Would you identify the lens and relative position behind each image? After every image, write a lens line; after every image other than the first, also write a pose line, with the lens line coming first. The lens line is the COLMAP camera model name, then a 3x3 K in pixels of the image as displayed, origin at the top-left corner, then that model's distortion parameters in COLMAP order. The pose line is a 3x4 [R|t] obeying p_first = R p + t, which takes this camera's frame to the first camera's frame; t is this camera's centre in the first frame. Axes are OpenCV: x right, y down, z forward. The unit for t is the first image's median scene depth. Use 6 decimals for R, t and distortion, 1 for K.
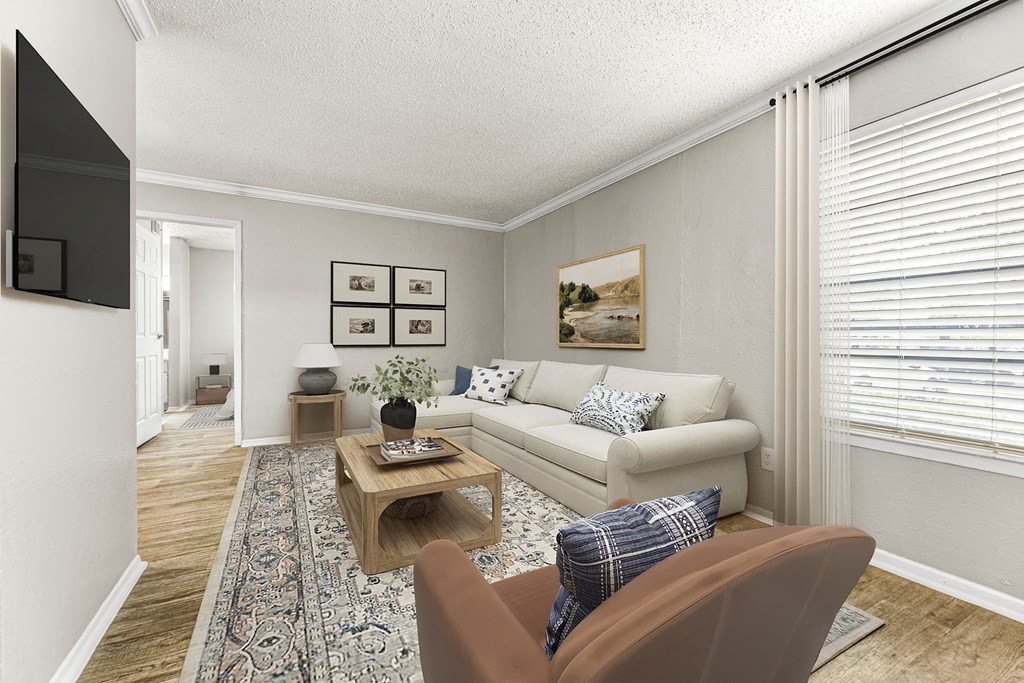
lens RADIAL K [[414.2, 0, 502.4], [0, 414.2, 335.4], [0, 0, 1]] dist [-0.003436, -0.000114]
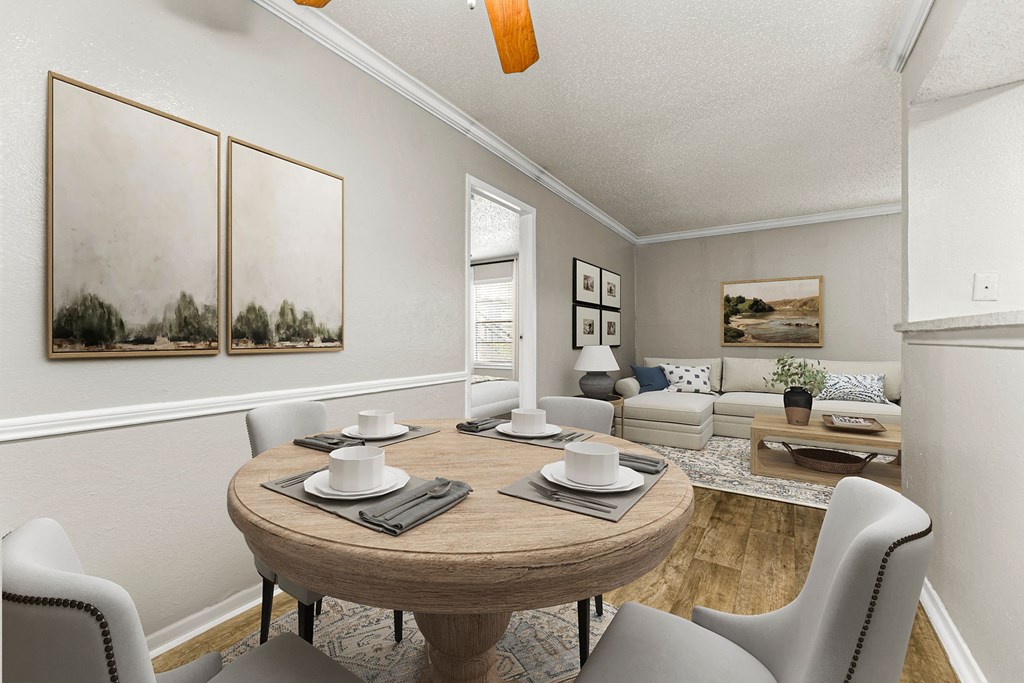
lens RADIAL K [[446.1, 0, 521.1], [0, 446.1, 344.3], [0, 0, 1]] dist [-0.009790, -0.000068]
pose [[0.834546, -0.005676, 0.550909, -1.185537], [-0.005551, 0.999810, 0.018710, -0.000608], [-0.550911, -0.018673, 0.834355, 0.230548]]
